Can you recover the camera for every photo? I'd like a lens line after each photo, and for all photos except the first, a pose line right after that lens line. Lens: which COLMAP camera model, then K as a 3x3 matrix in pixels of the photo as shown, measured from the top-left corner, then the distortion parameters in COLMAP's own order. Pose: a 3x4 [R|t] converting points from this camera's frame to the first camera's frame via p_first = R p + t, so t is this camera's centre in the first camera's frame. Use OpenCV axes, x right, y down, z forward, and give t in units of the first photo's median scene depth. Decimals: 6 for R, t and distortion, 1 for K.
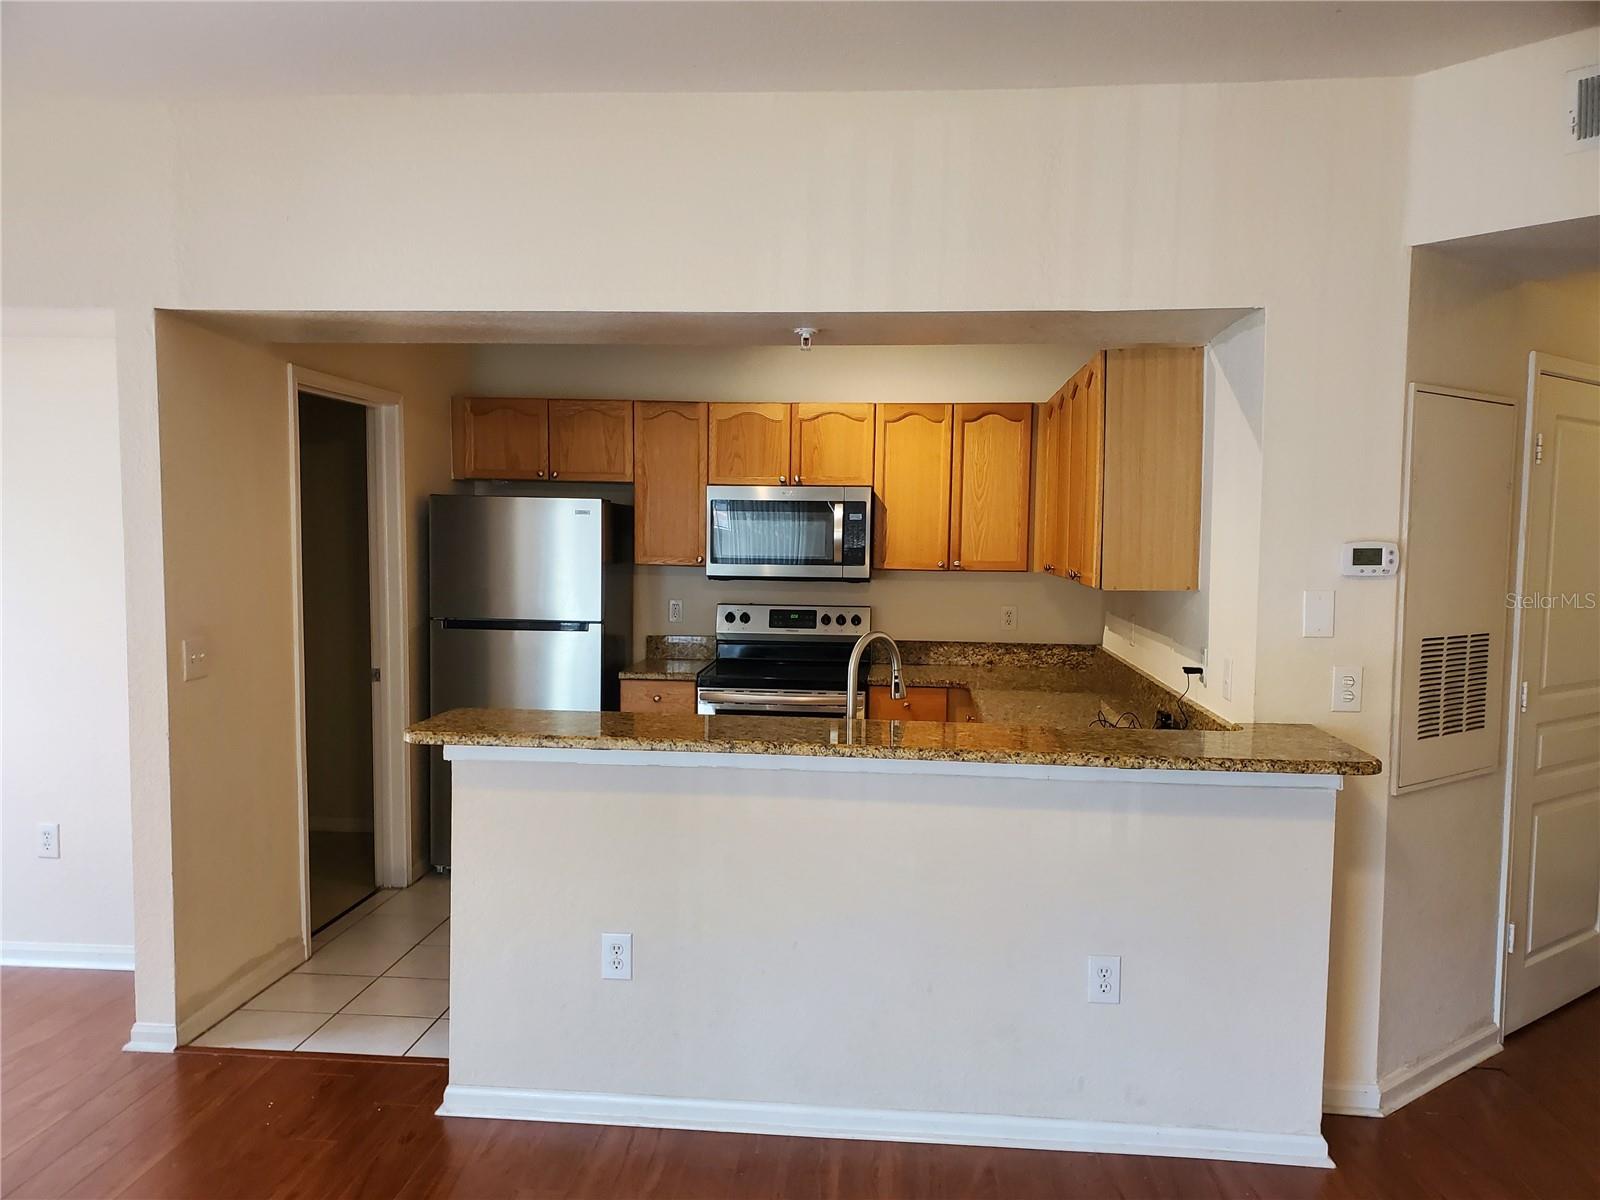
lens RADIAL K [[1232.4, 0, 800.4], [0, 1232.4, 633.4], [0, 0, 1]] dist [0.063255, -0.074473]
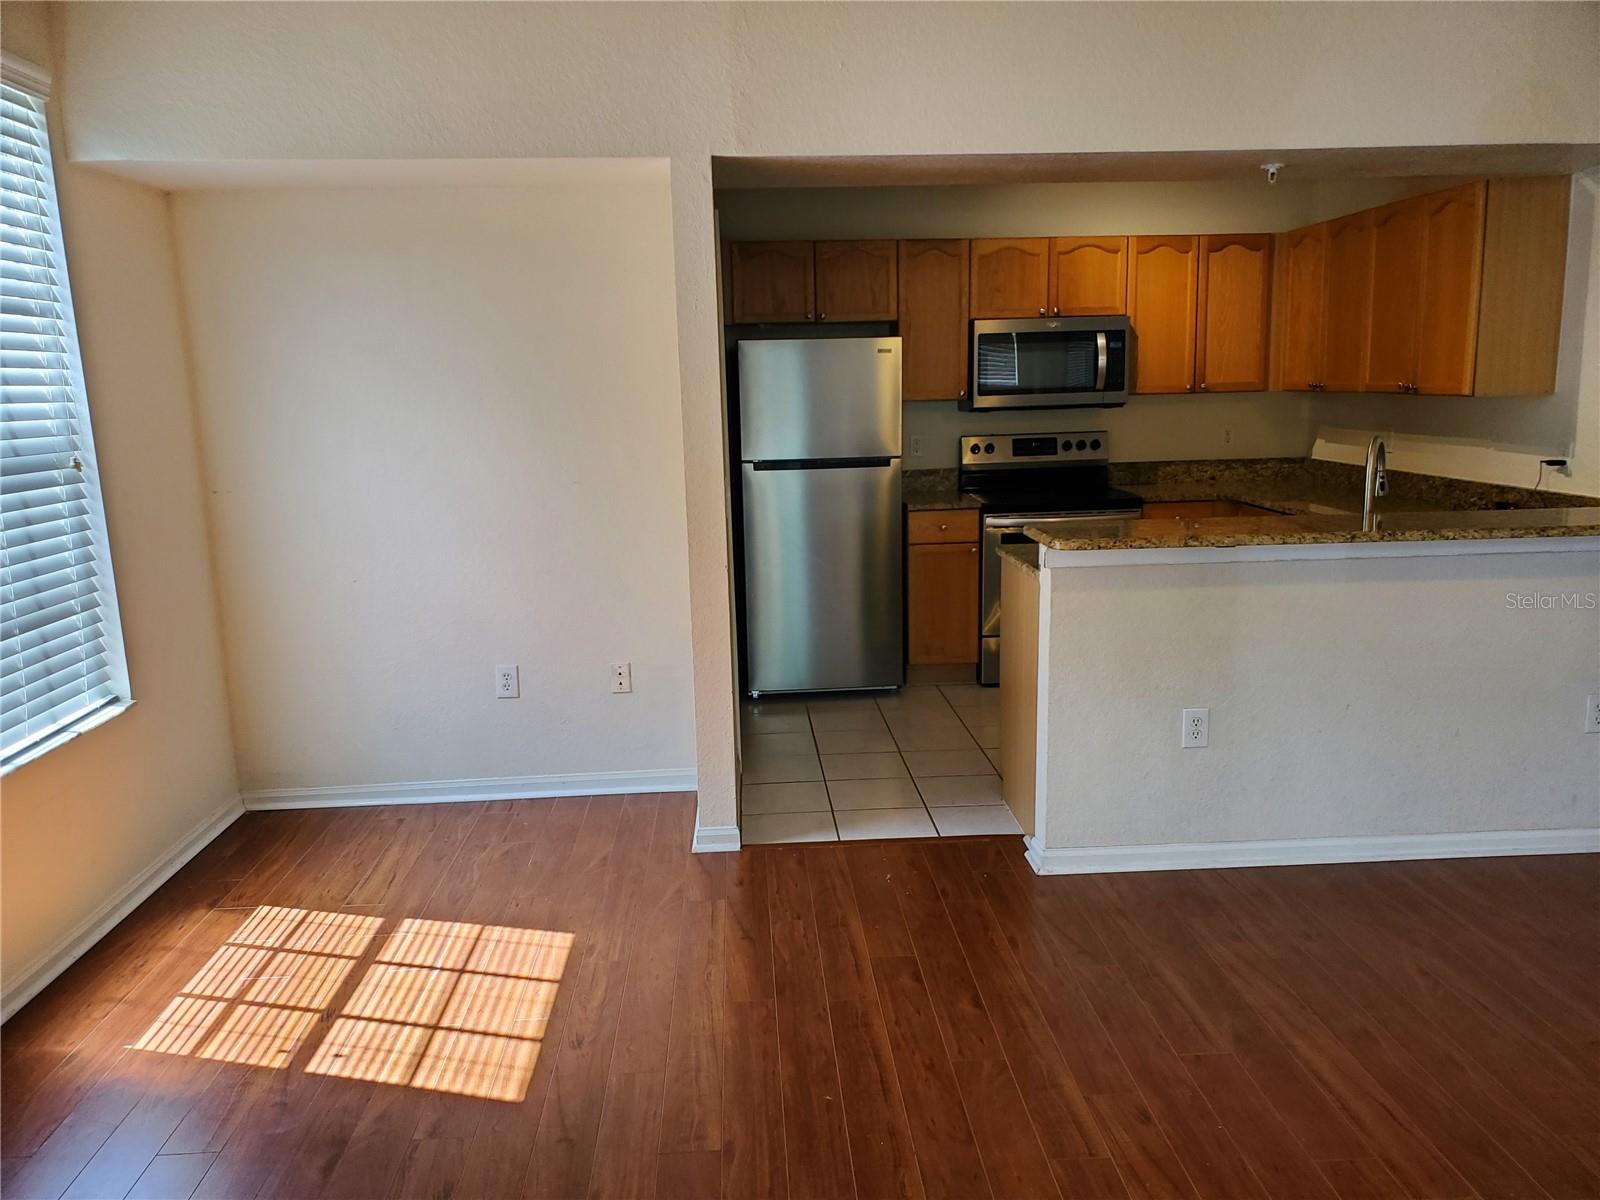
lens RADIAL K [[1232.4, 0, 801.4], [0, 1232.4, 626.0], [0, 0, 1]] dist [0.063255, -0.074473]
pose [[0.988769, -0.064837, 0.134655, -0.381838], [0.048894, 0.991749, 0.118504, 0.005500], [-0.141228, -0.110590, 0.983781, -0.046616]]
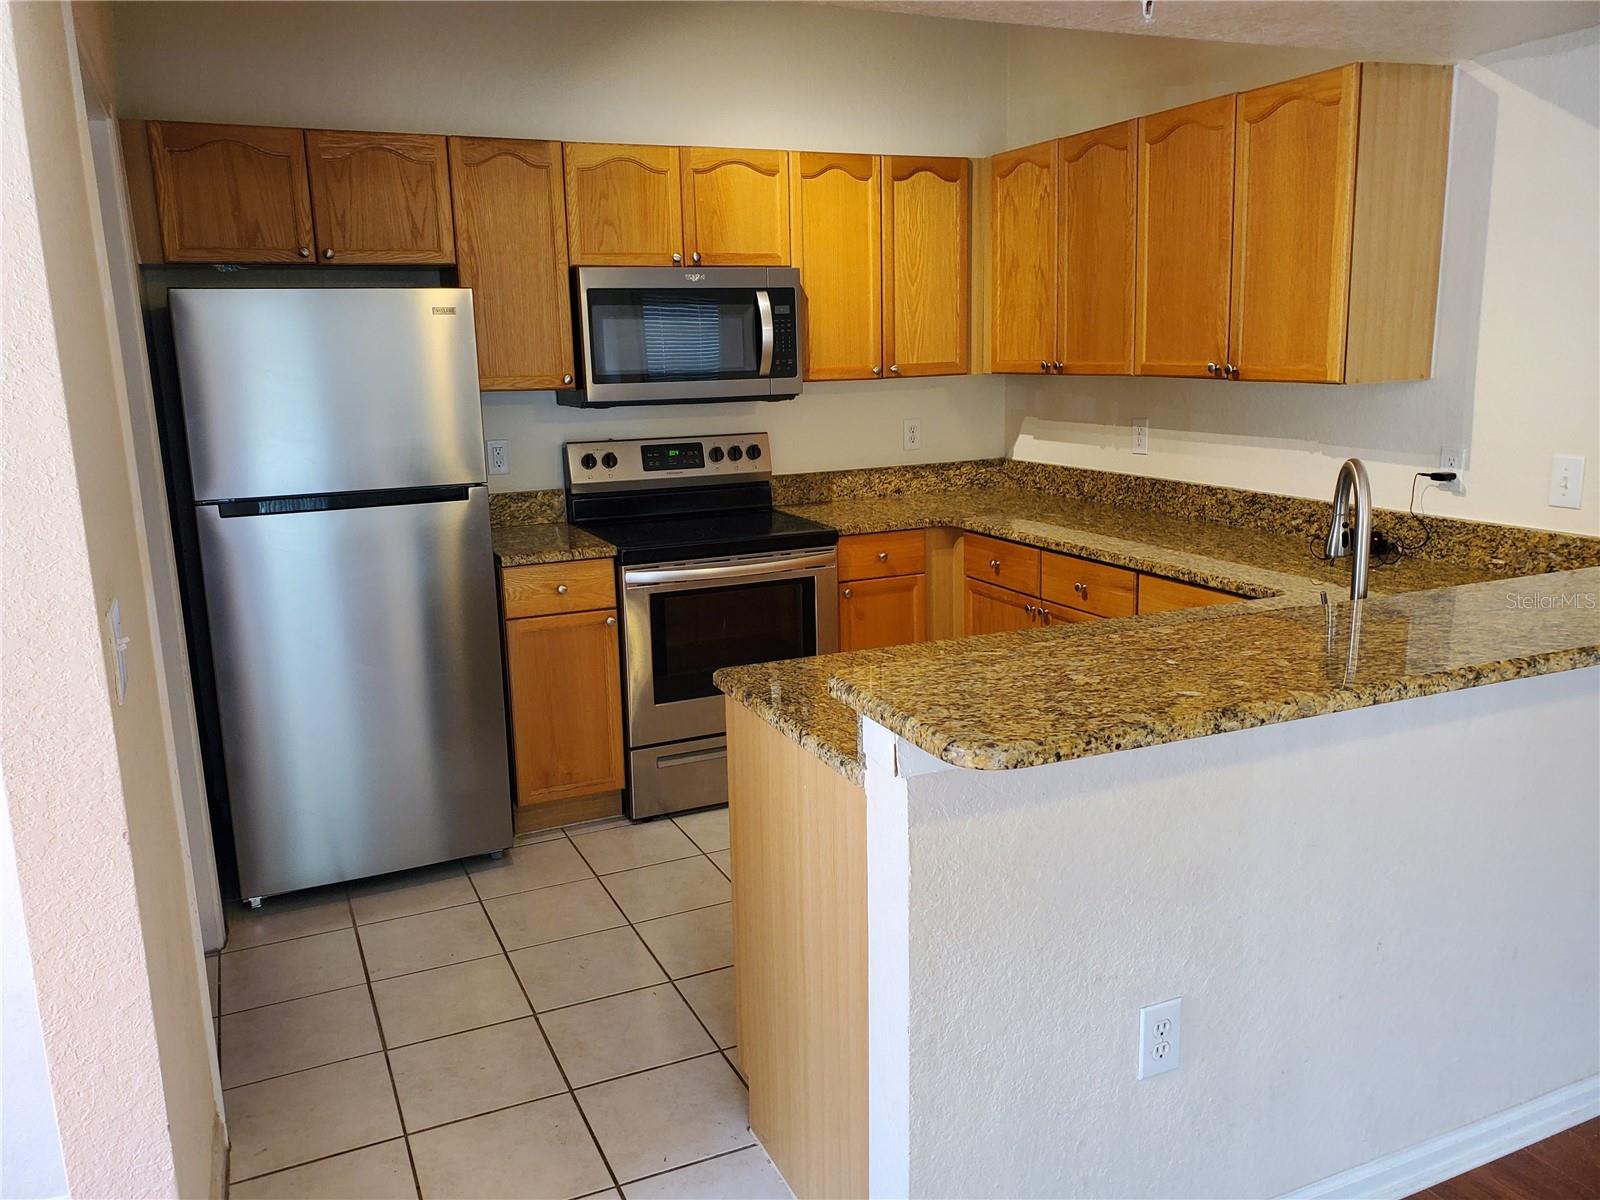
lens RADIAL K [[1232.4, 0, 791.8], [0, 1232.4, 604.6], [0, 0, 1]] dist [0.063255, -0.074473]
pose [[0.872148, -0.137050, 0.469655, -0.321393], [0.076380, 0.986334, 0.145984, -0.028114], [-0.483244, -0.091447, 0.870697, 0.333592]]
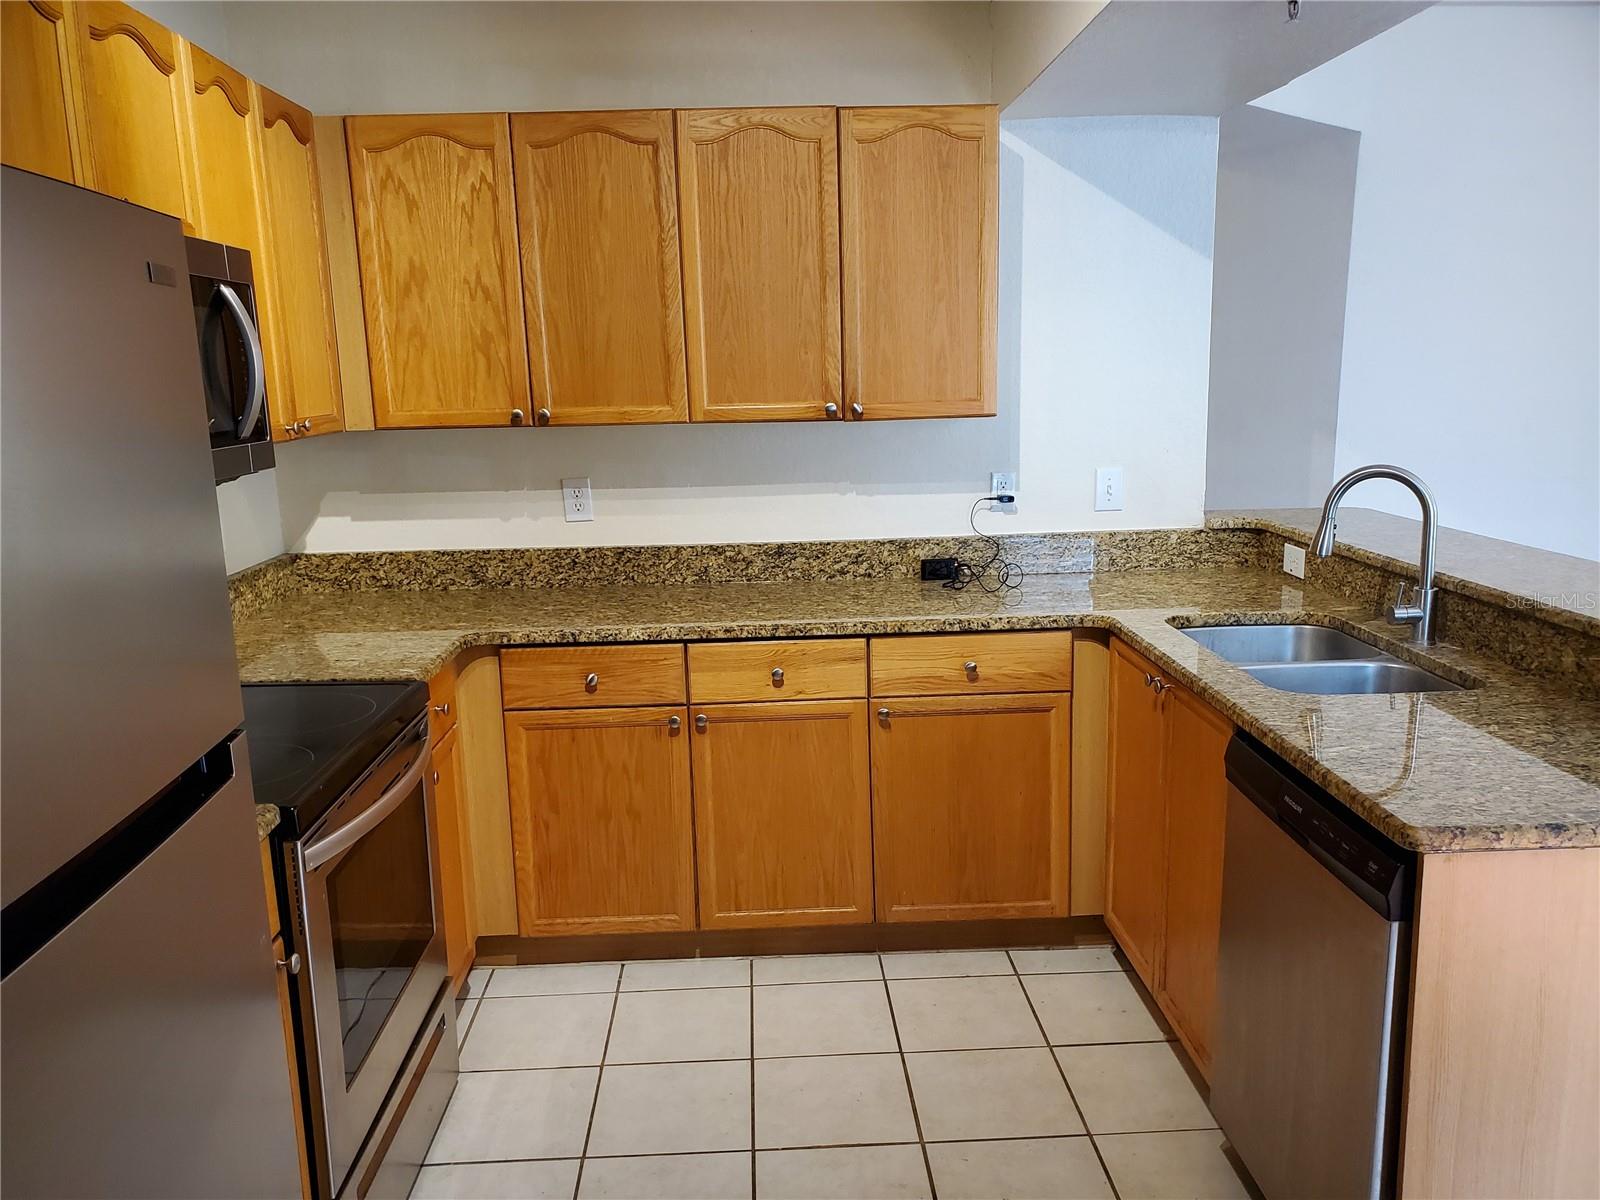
lens RADIAL K [[1232.4, 0, 772.3], [0, 1232.4, 632.9], [0, 0, 1]] dist [0.063255, -0.074473]
pose [[-0.106597, -0.214866, 0.970809, -0.396930], [0.107048, 0.968217, 0.226046, -0.068640], [-0.988523, 0.128019, -0.080208, 0.869031]]
